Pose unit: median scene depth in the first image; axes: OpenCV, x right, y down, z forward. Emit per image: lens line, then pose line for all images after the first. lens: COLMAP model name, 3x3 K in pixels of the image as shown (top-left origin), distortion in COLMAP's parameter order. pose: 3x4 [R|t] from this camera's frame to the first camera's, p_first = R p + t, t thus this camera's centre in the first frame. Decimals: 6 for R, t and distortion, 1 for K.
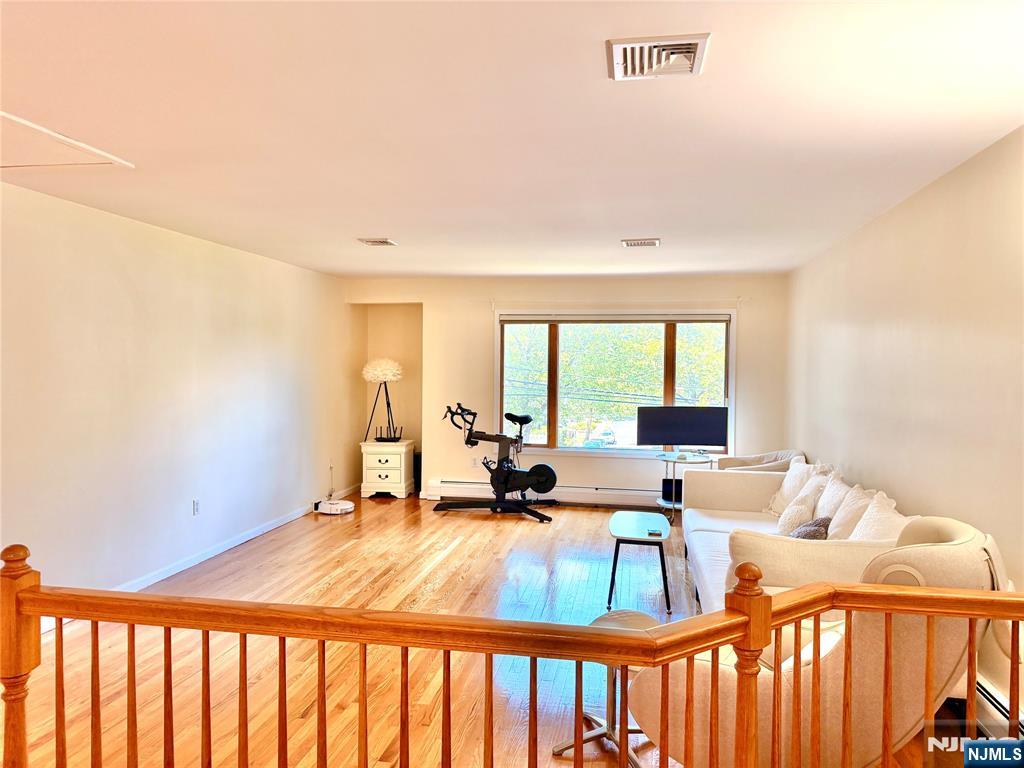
lens RADIAL K [[720.9, 0, 518.9], [0, 720.9, 363.2], [0, 0, 1]] dist [0.029348, -0.038531]
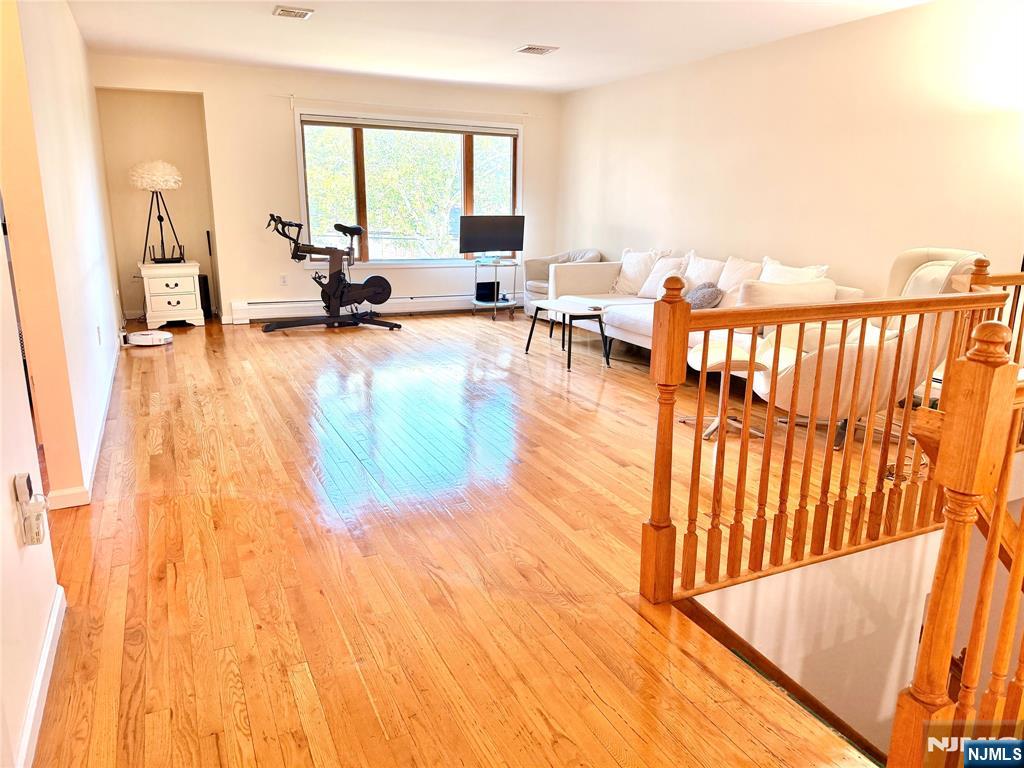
lens RADIAL K [[720.9, 0, 520.9], [0, 720.9, 385.2], [0, 0, 1]] dist [0.029348, -0.038531]
pose [[0.818637, -0.137554, 0.557595, -0.376464], [-0.008515, 0.967880, 0.251269, 0.032927], [-0.574248, -0.210446, 0.791171, 0.055582]]
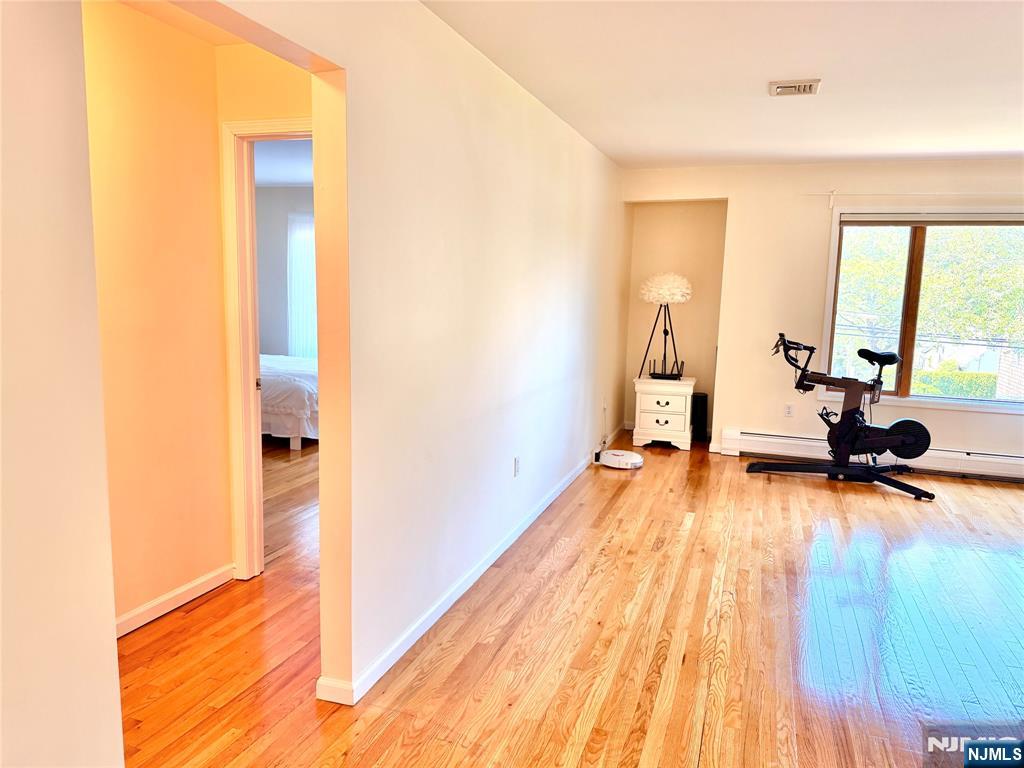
lens RADIAL K [[720.9, 0, 506.4], [0, 720.9, 394.6], [0, 0, 1]] dist [0.029348, -0.038531]
pose [[0.984047, 0.042192, -0.172832, -0.240670], [-0.016315, 0.988779, 0.148492, 0.011466], [0.177158, -0.143304, 0.973694, 0.208789]]
